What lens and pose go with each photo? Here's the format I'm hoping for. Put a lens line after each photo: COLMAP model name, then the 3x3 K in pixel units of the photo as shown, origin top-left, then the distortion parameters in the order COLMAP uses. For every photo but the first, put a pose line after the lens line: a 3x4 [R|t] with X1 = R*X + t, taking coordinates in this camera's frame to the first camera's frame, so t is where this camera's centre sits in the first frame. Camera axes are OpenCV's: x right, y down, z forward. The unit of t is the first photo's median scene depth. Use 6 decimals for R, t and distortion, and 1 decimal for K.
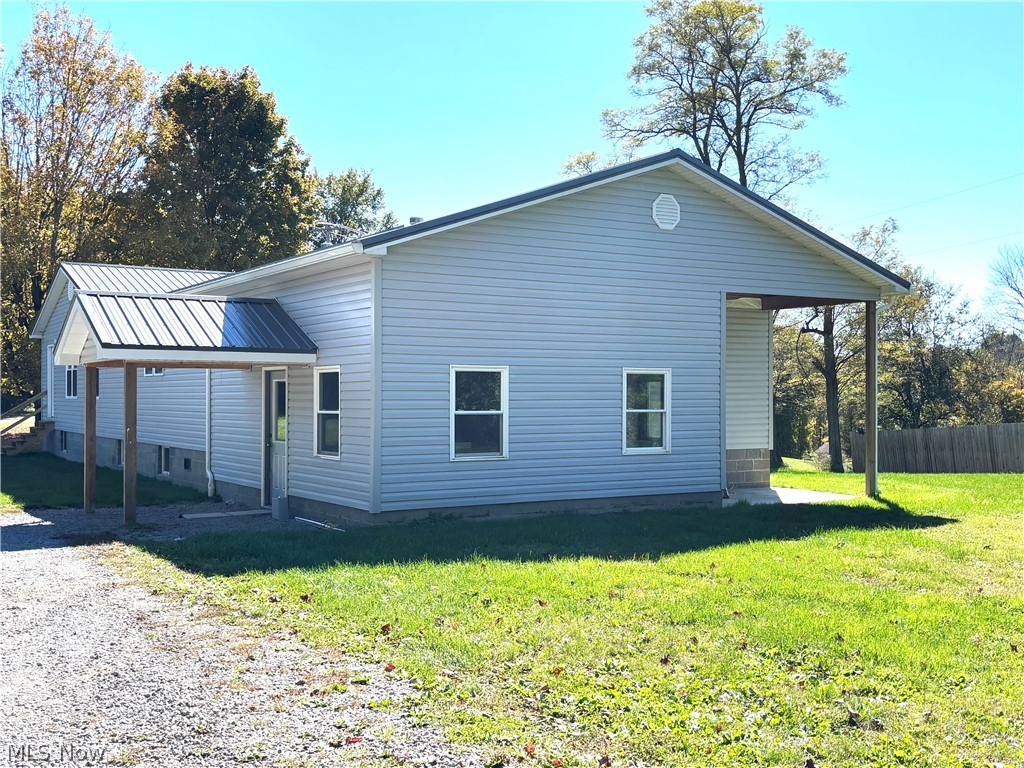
lens RADIAL K [[1121.3, 0, 506.9], [0, 1121.3, 389.6], [0, 0, 1]] dist [0.129187, 0.000000]
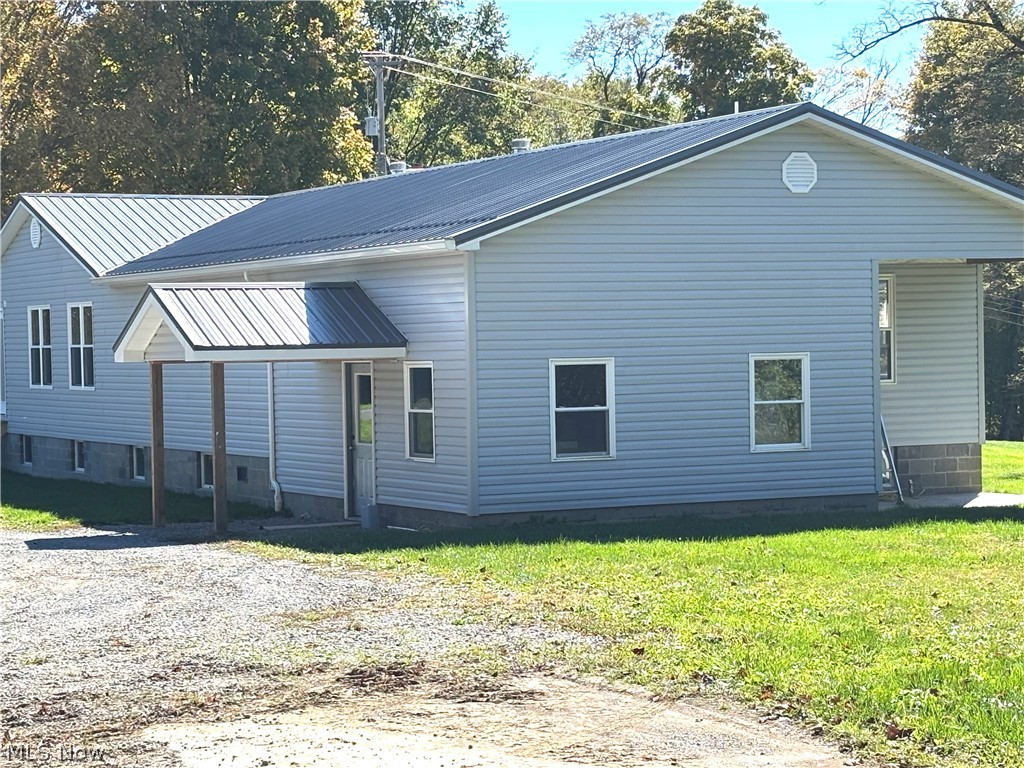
lens RADIAL K [[2512.9, 0, 512.2], [0, 2512.9, 383.7], [0, 0, 1]] dist [0.137590, 0.000000]
pose [[0.994931, -0.019012, -0.098750, 0.117429], [0.021232, 0.999544, 0.021485, -0.044278], [0.098296, -0.023472, 0.994880, -1.022644]]
